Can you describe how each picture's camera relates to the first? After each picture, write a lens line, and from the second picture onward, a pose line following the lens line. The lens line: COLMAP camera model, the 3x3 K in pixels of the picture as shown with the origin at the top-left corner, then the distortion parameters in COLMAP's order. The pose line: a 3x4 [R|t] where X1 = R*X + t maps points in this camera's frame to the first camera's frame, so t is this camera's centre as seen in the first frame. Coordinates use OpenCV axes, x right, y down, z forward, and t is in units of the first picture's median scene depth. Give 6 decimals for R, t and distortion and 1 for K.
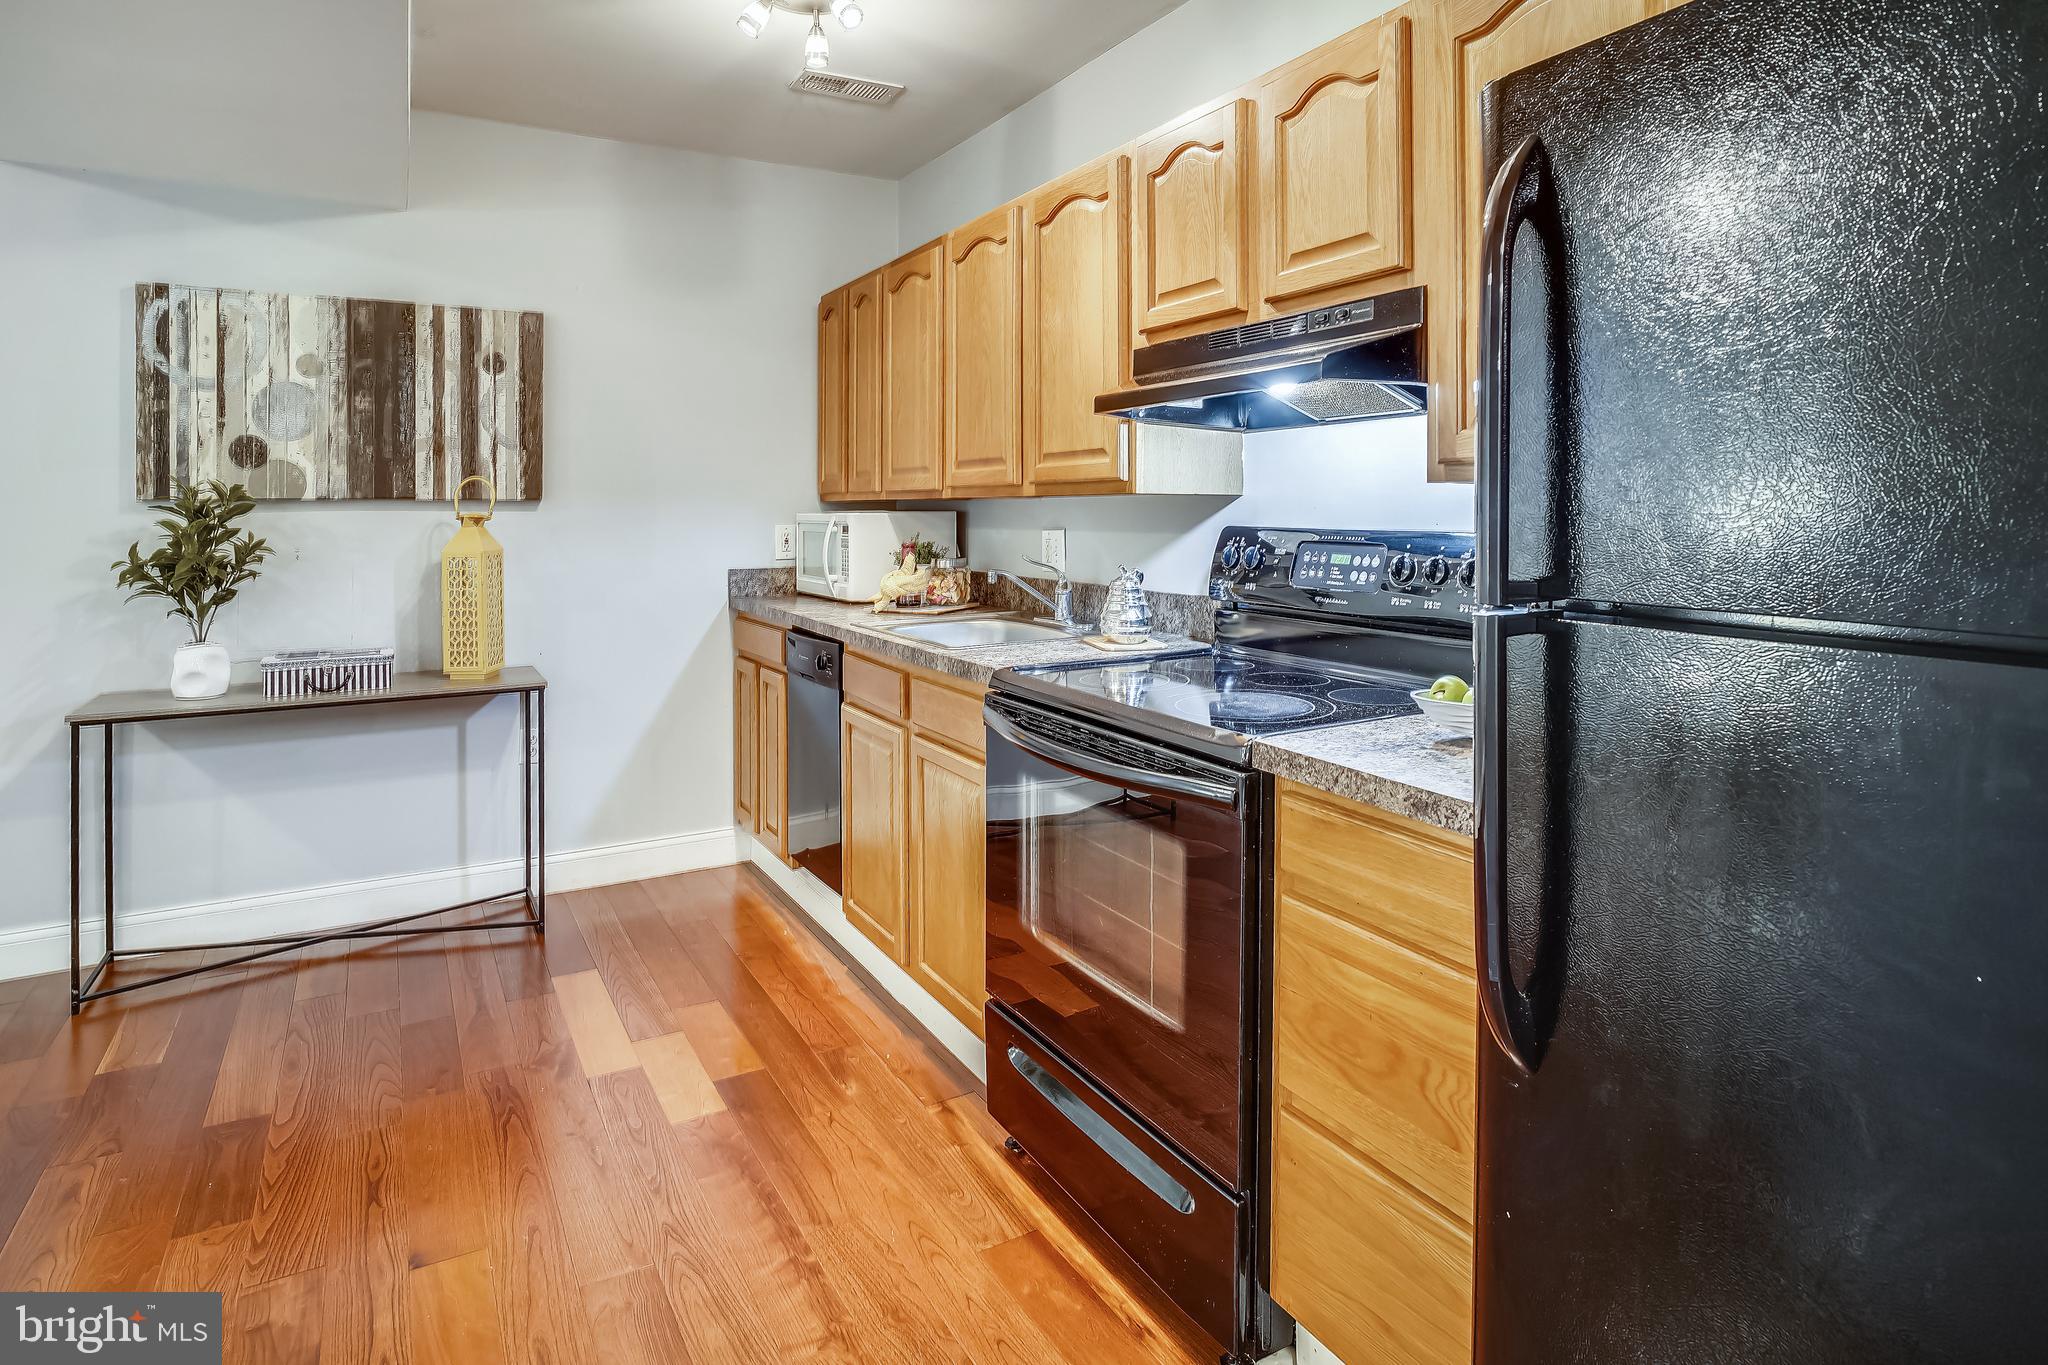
lens RADIAL K [[1095.9, 0, 1024.5], [0, 1095.9, 719.6], [0, 0, 1]] dist [-0.000598, -0.000161]
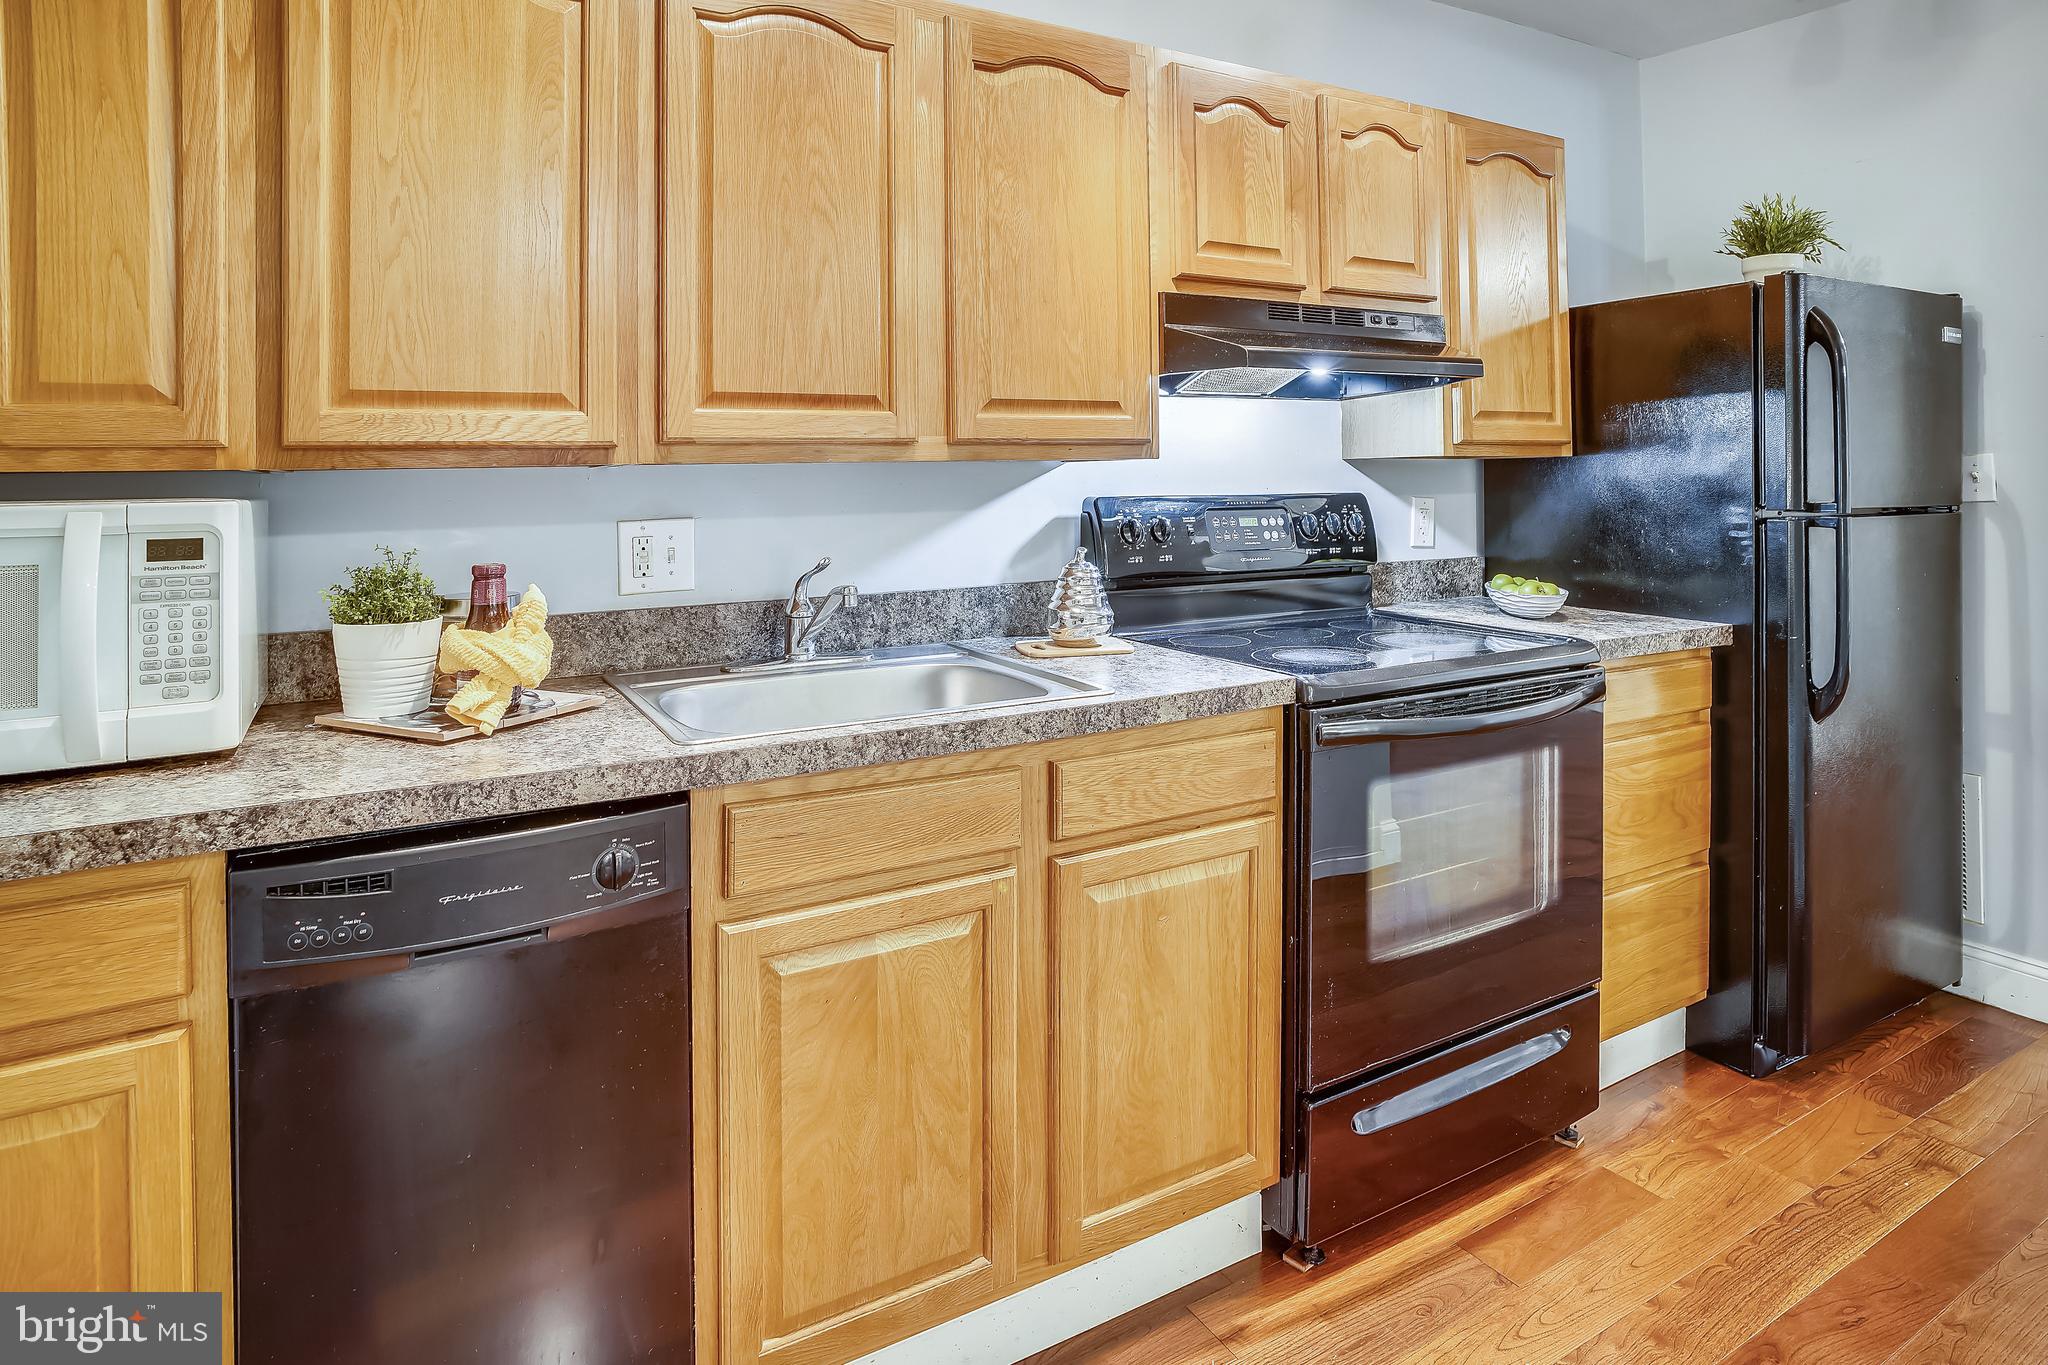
lens RADIAL K [[1090.8, 0, 1020.8], [0, 1090.8, 627.3], [0, 0, 1]] dist [-0.034690, 0.022255]
pose [[0.006731, -0.127087, 0.991869, -0.832983], [0.204601, 0.971082, 0.123035, -0.229048], [-0.978822, 0.202109, 0.032539, 1.230154]]
